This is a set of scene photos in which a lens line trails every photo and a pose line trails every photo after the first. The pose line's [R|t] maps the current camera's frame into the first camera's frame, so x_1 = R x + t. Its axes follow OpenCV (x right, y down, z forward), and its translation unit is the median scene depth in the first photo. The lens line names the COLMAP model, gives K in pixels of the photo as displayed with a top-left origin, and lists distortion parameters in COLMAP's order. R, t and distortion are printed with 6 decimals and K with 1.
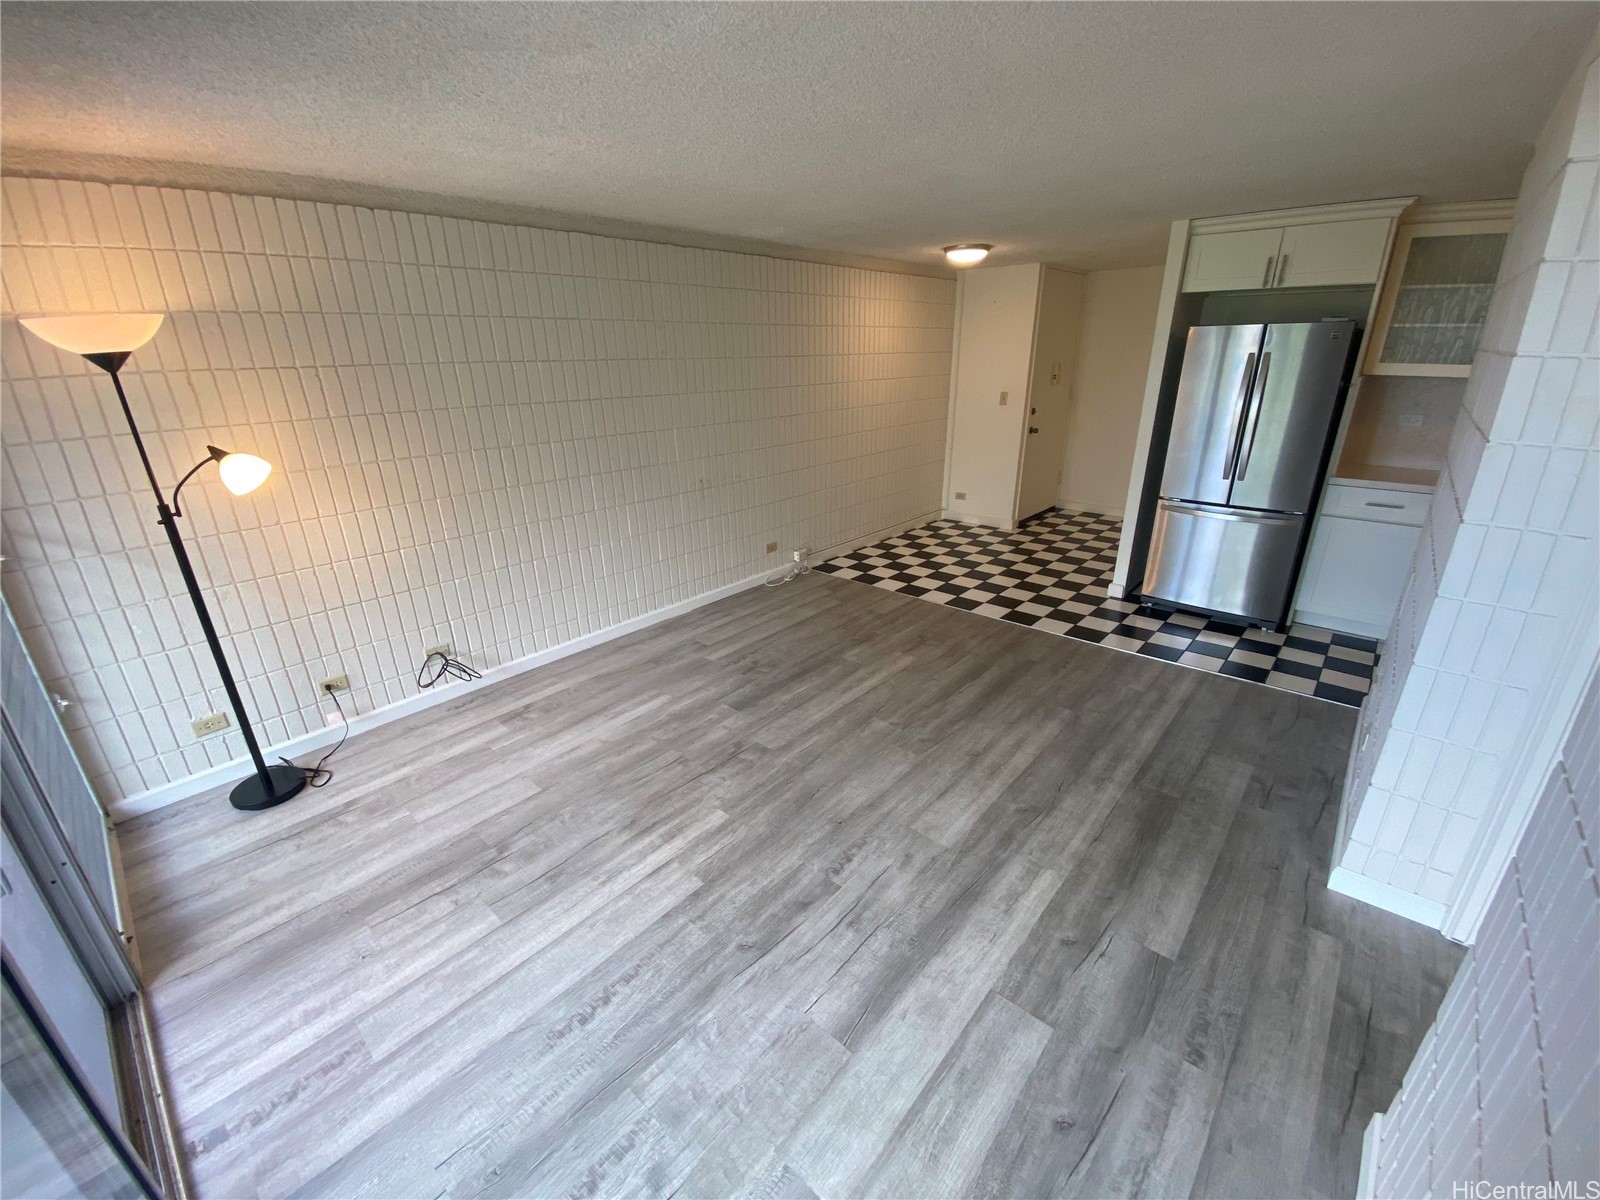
lens RADIAL K [[648.7, 0, 800.0], [0, 648.7, 600.0], [0, 0, 1]] dist [-0.002403, -0.000531]
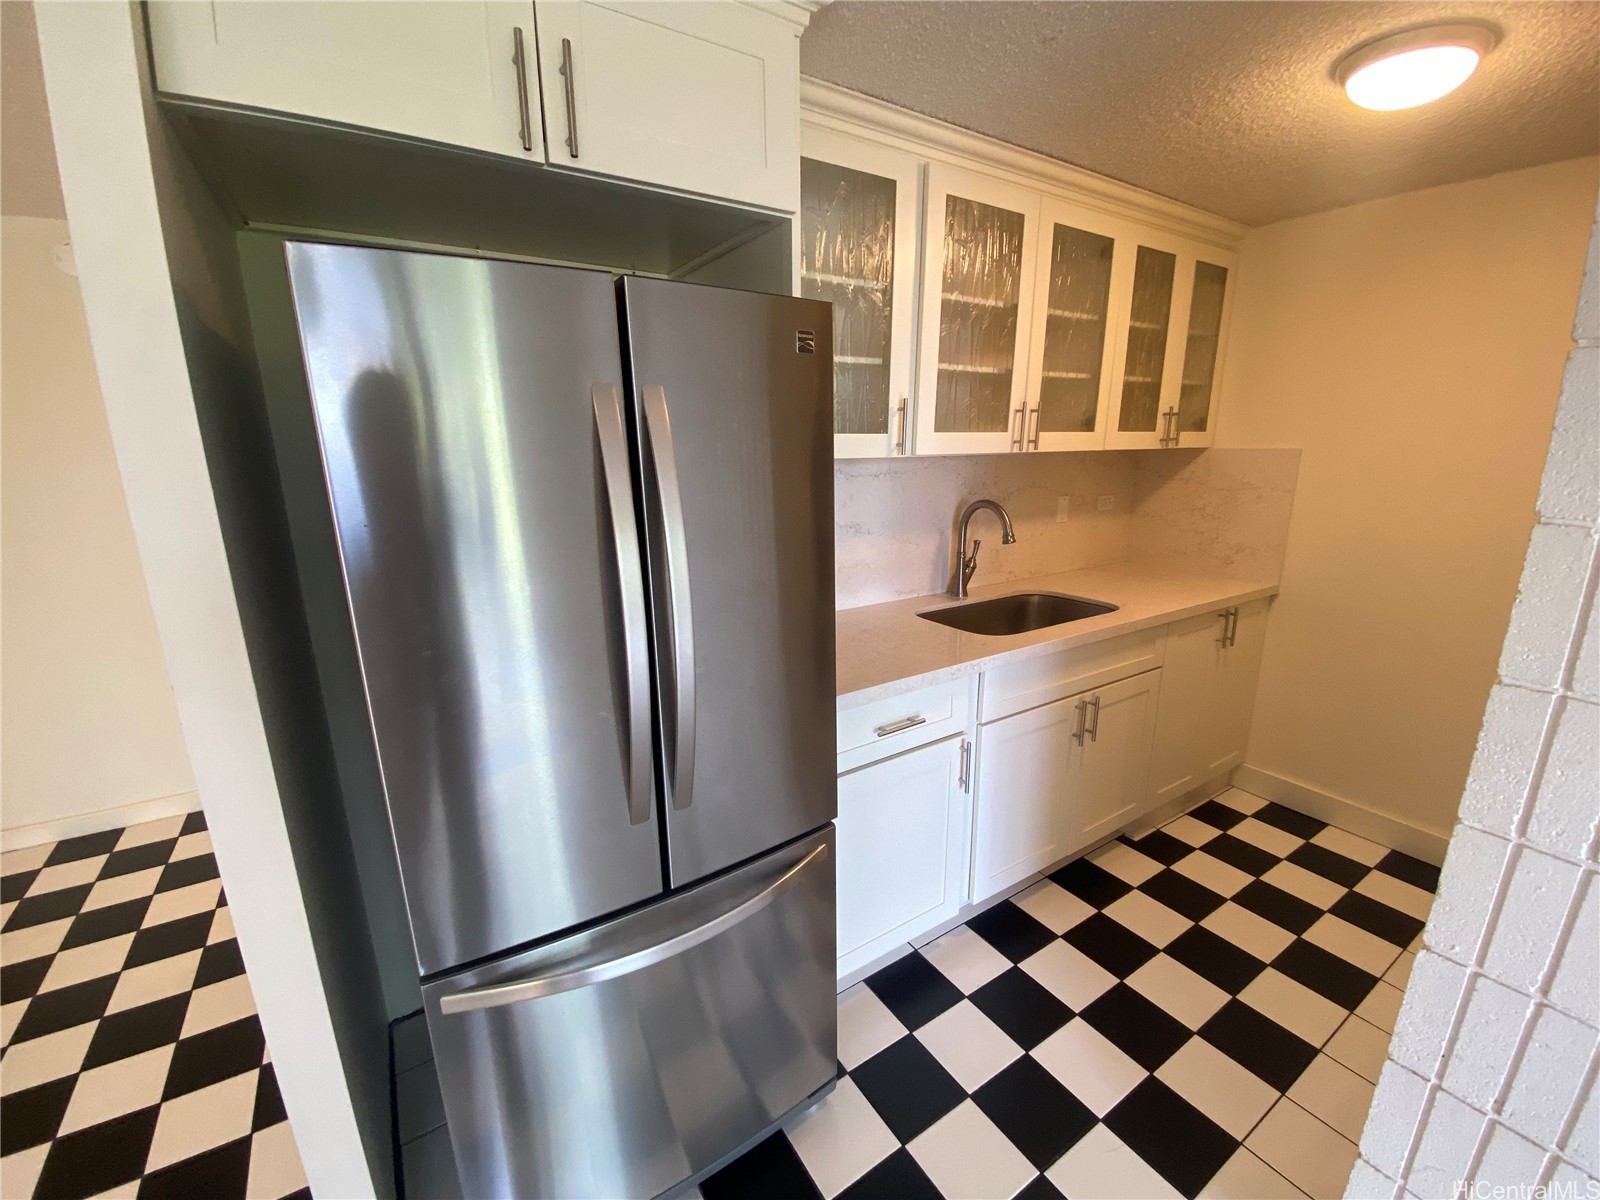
lens RADIAL K [[648.7, 0, 800.0], [0, 648.7, 600.0], [0, 0, 1]] dist [-0.002403, -0.000531]
pose [[0.271839, -0.217173, 0.937518, 0.327312], [0.342121, 0.932371, 0.116780, -0.217132], [-0.899476, 0.288999, 0.327754, 0.630789]]
